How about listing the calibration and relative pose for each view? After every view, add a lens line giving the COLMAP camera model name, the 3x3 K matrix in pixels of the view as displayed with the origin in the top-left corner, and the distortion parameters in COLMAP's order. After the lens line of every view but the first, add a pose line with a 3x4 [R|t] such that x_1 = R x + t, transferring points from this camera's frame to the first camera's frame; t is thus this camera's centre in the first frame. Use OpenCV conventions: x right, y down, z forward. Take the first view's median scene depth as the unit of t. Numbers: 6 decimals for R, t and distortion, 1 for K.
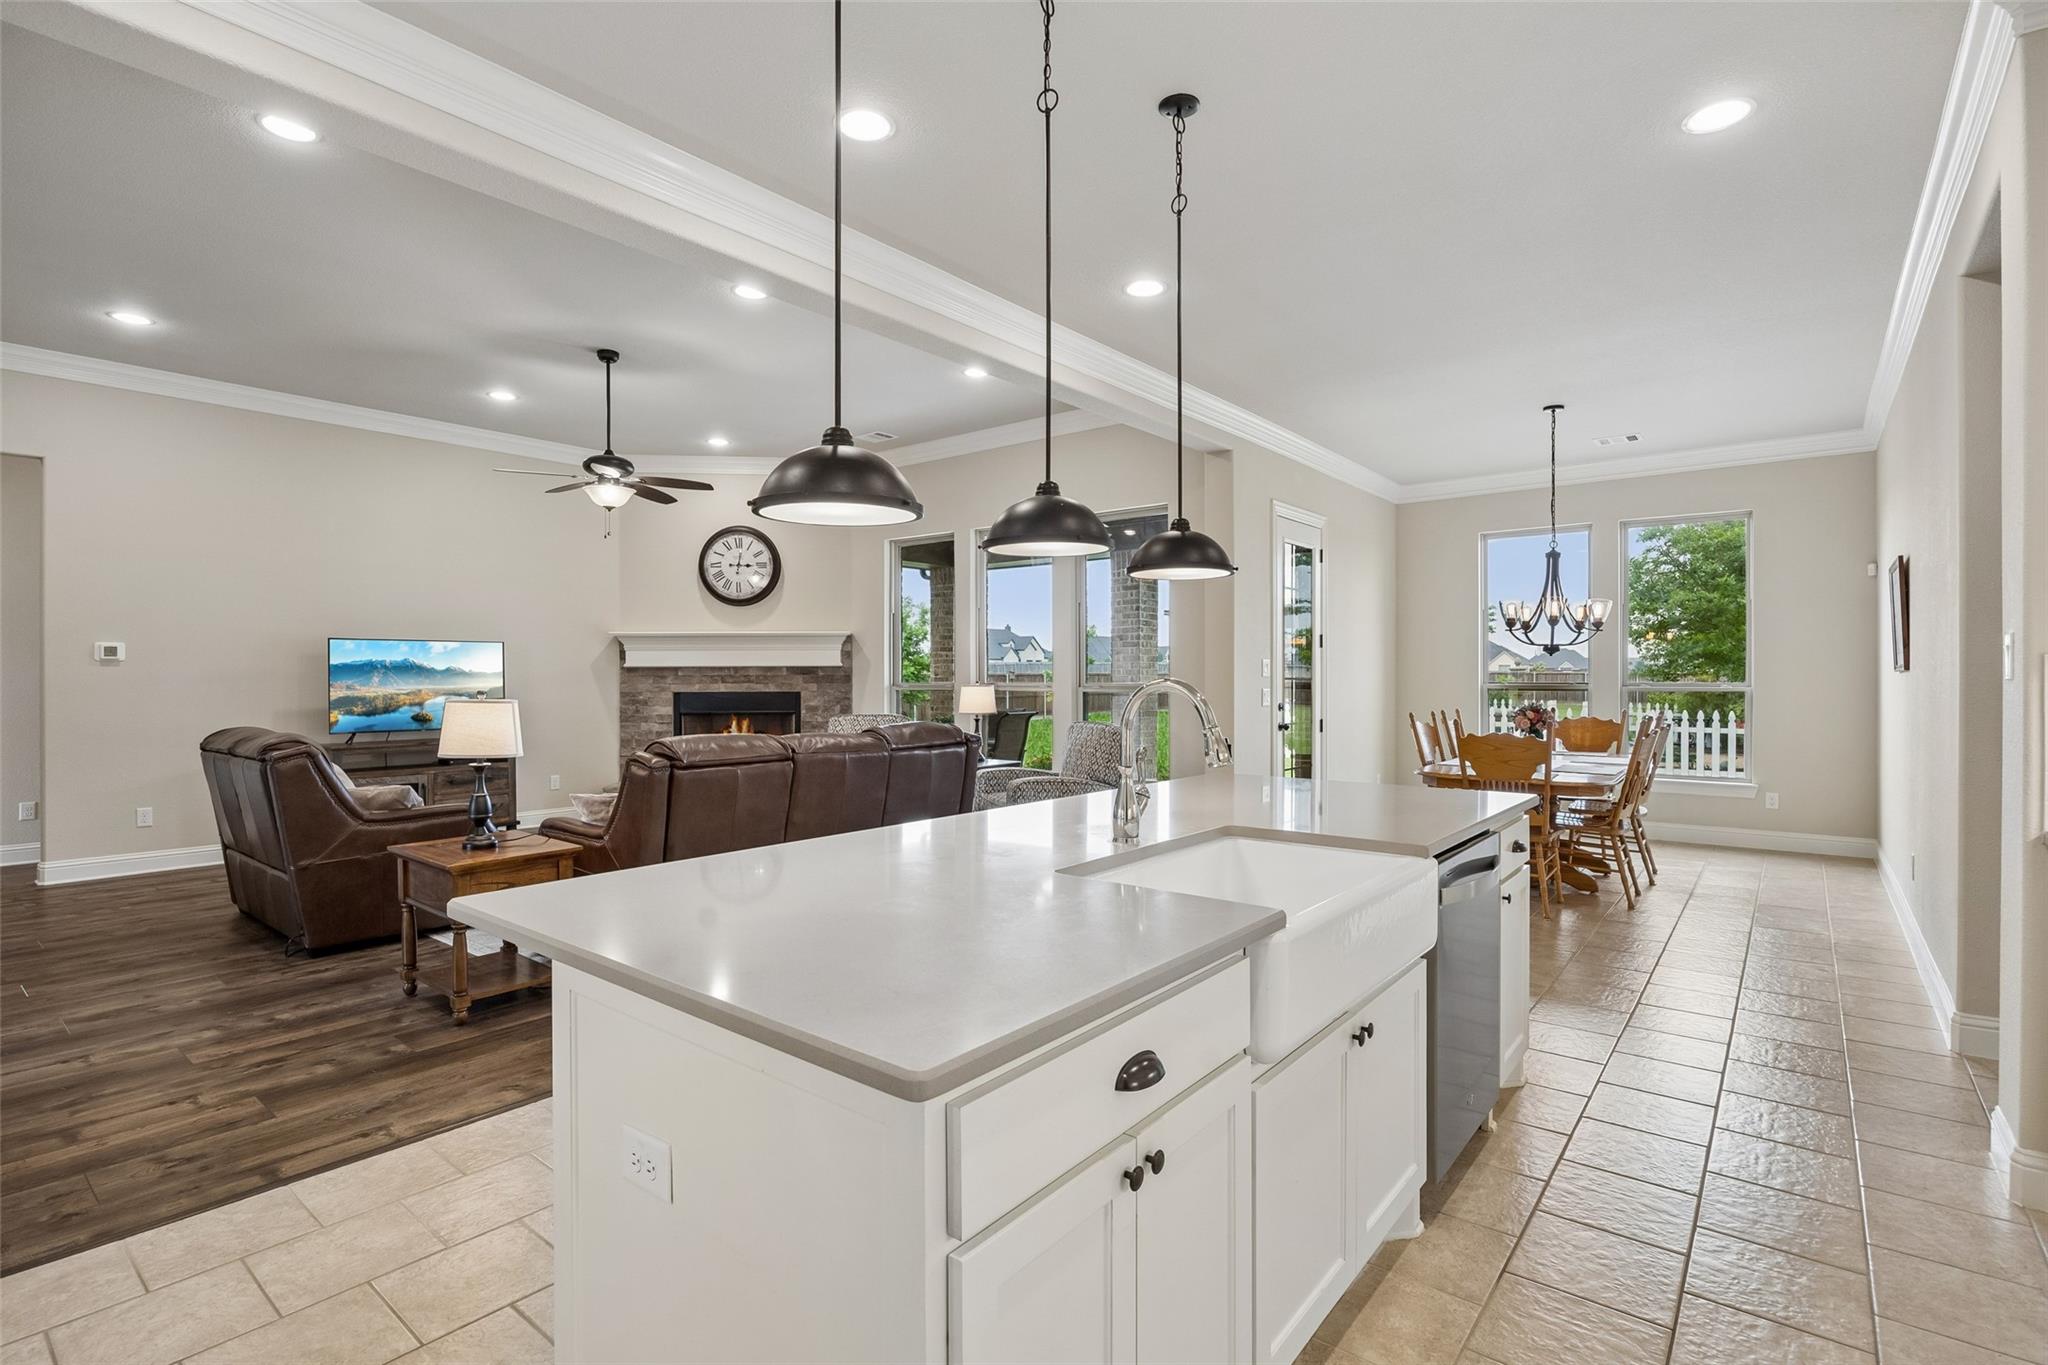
lens RADIAL K [[968.7, 0, 1019.2], [0, 968.7, 680.6], [0, 0, 1]] dist [-0.012419, 0.000413]
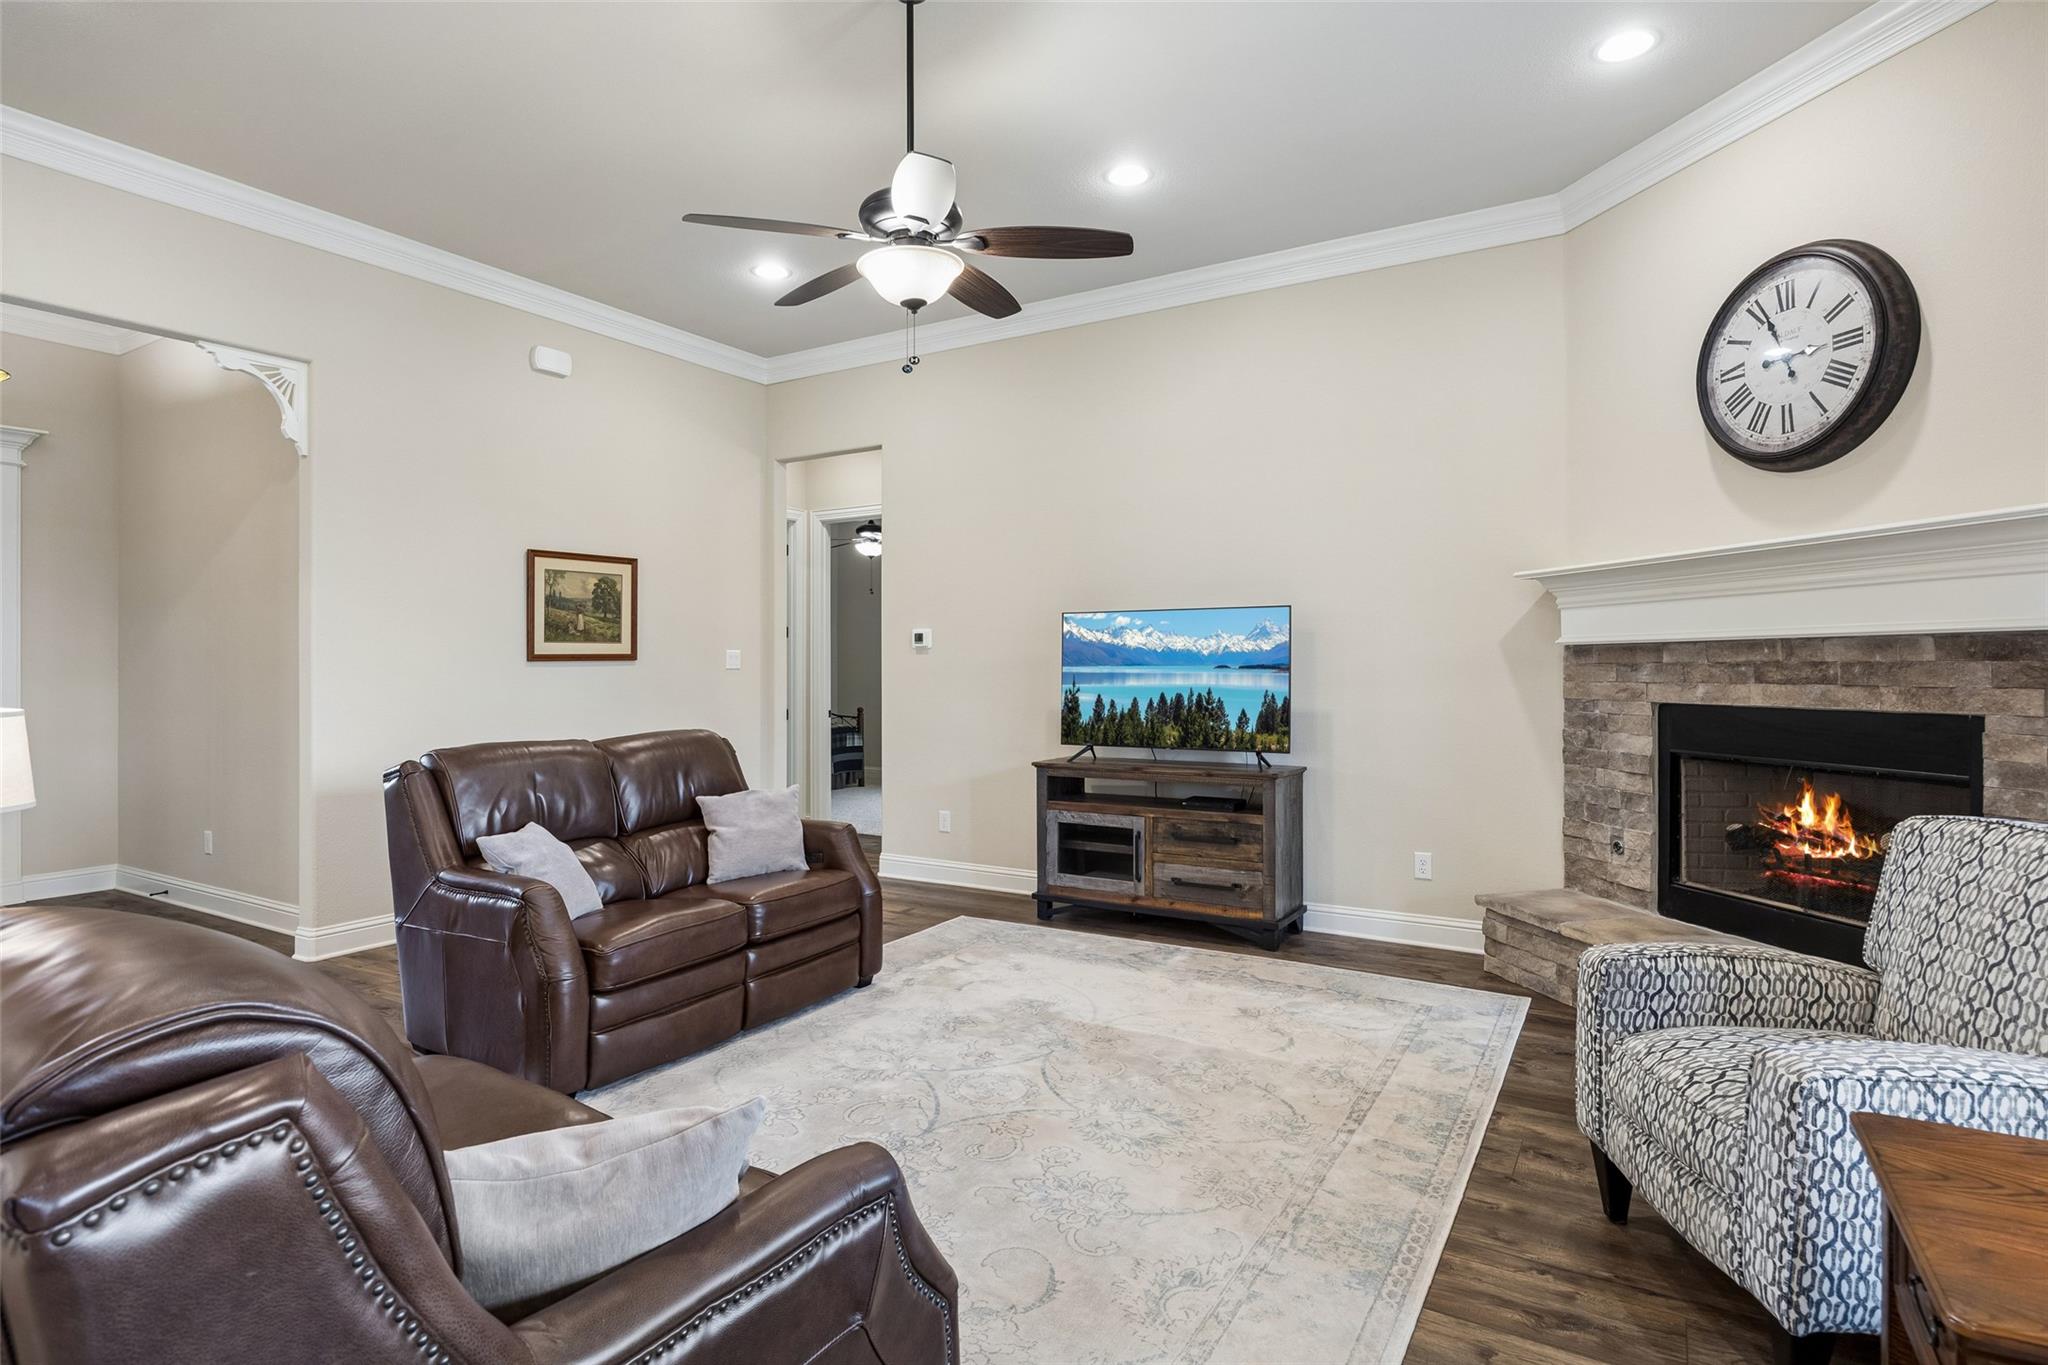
lens RADIAL K [[1065.2, 0, 1027.7], [0, 1065.2, 664.5], [0, 0, 1]] dist [-0.000402, 0.000351]
pose [[0.145362, -0.000201, -0.989379, 0.061731], [-0.004748, 0.999988, -0.000901, -0.003044], [0.989367, 0.004829, 0.145359, 0.662222]]
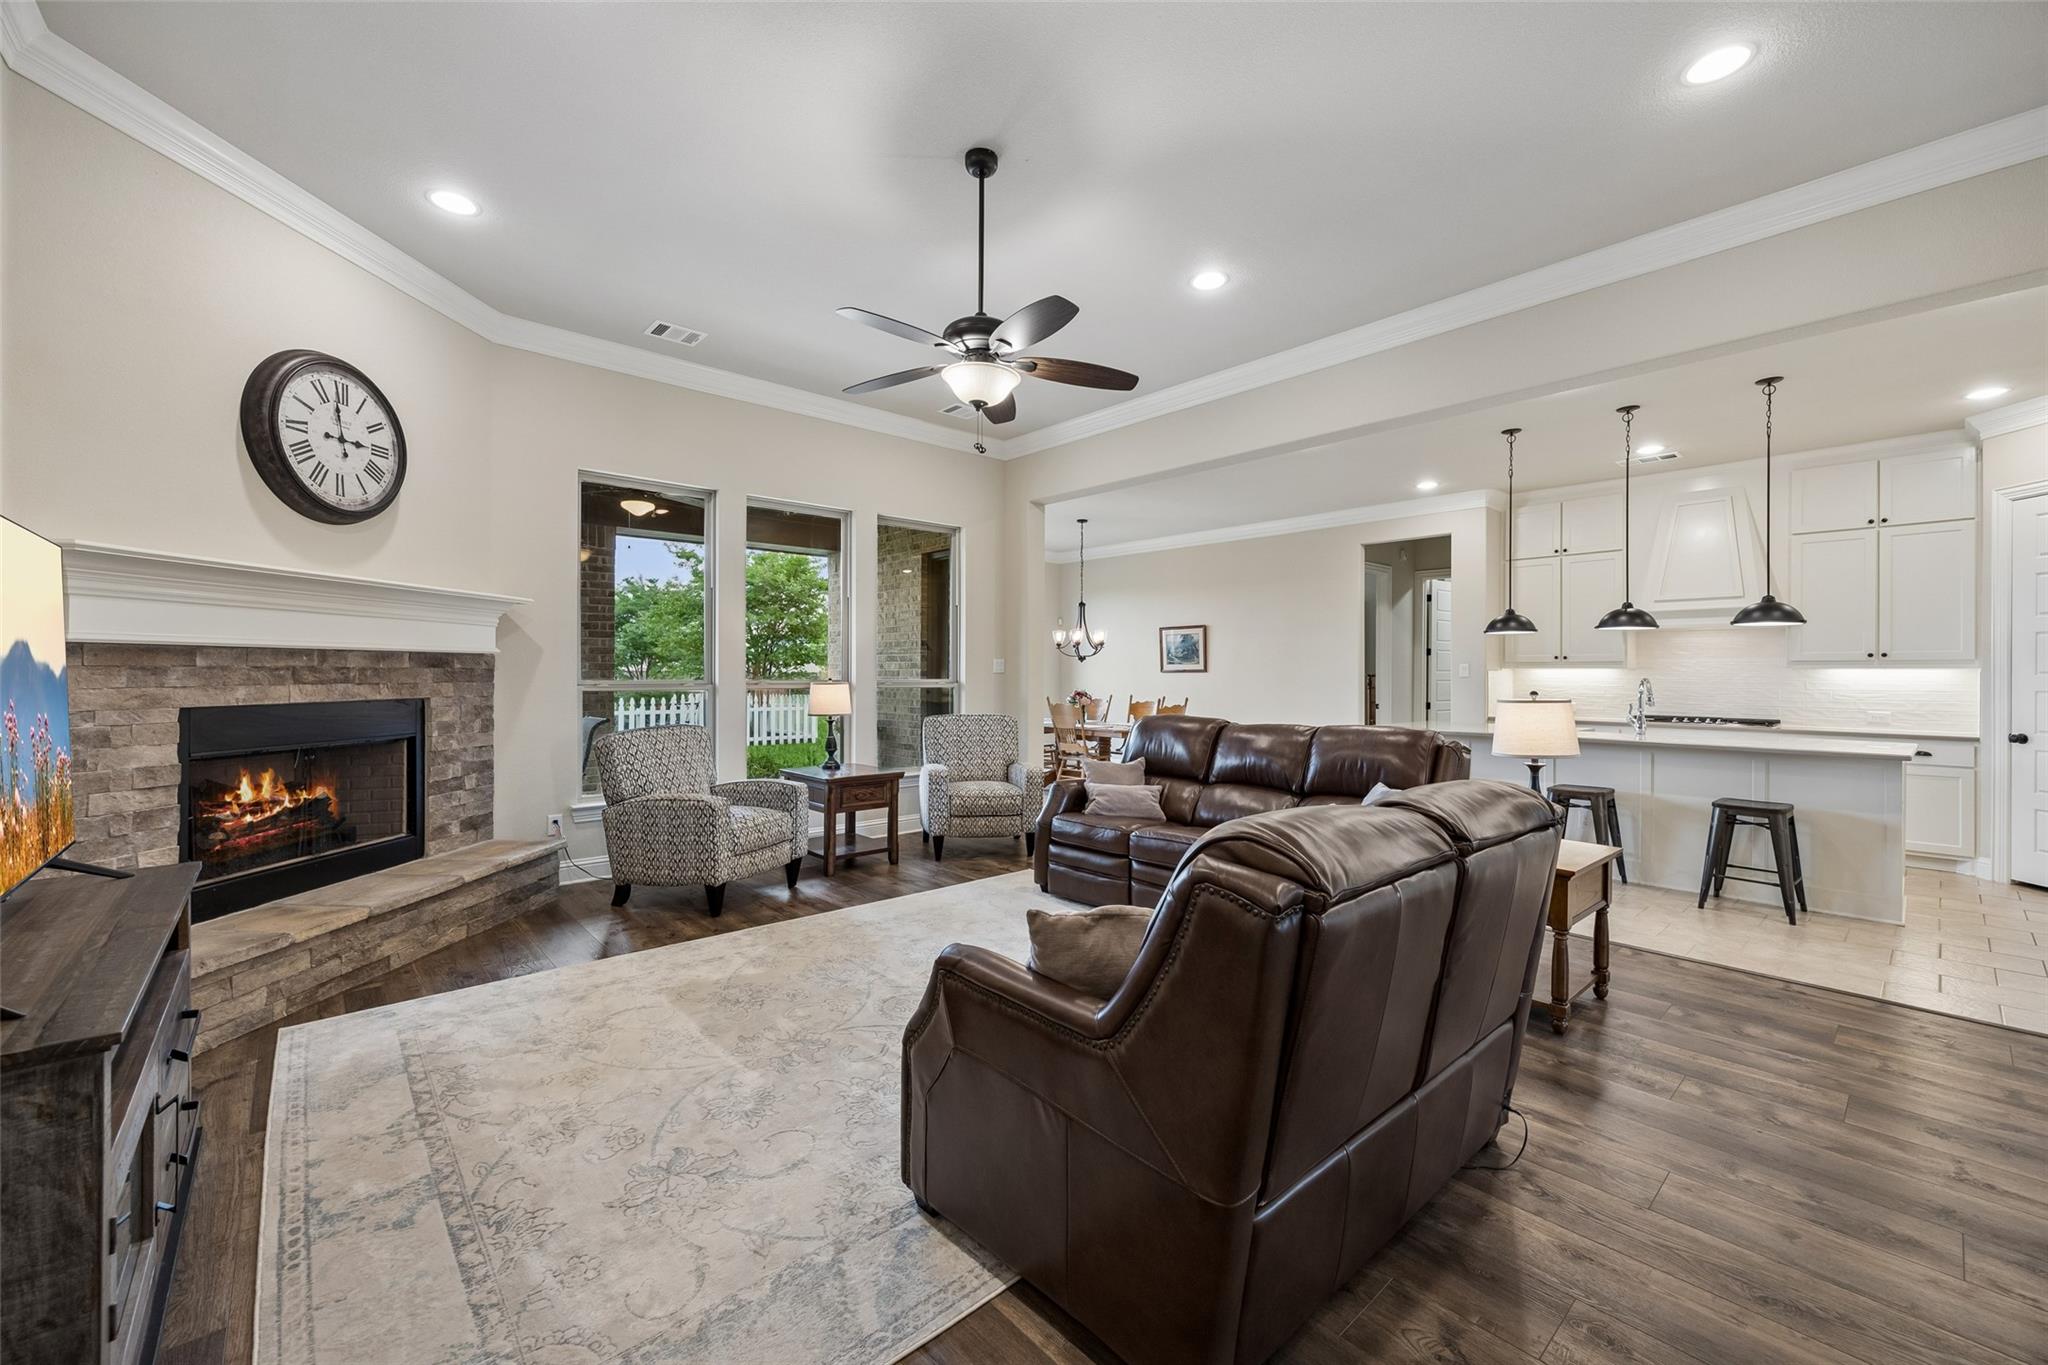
lens RADIAL K [[822.0, 0, 1026.6], [0, 822.0, 675.7], [0, 0, 1]] dist [-0.000263, -0.000012]
pose [[0.161630, -0.002214, 0.986849, -0.638633], [0.000395, 0.999998, 0.002178, -0.002196], [-0.986851, 0.000038, 0.161630, 0.596290]]
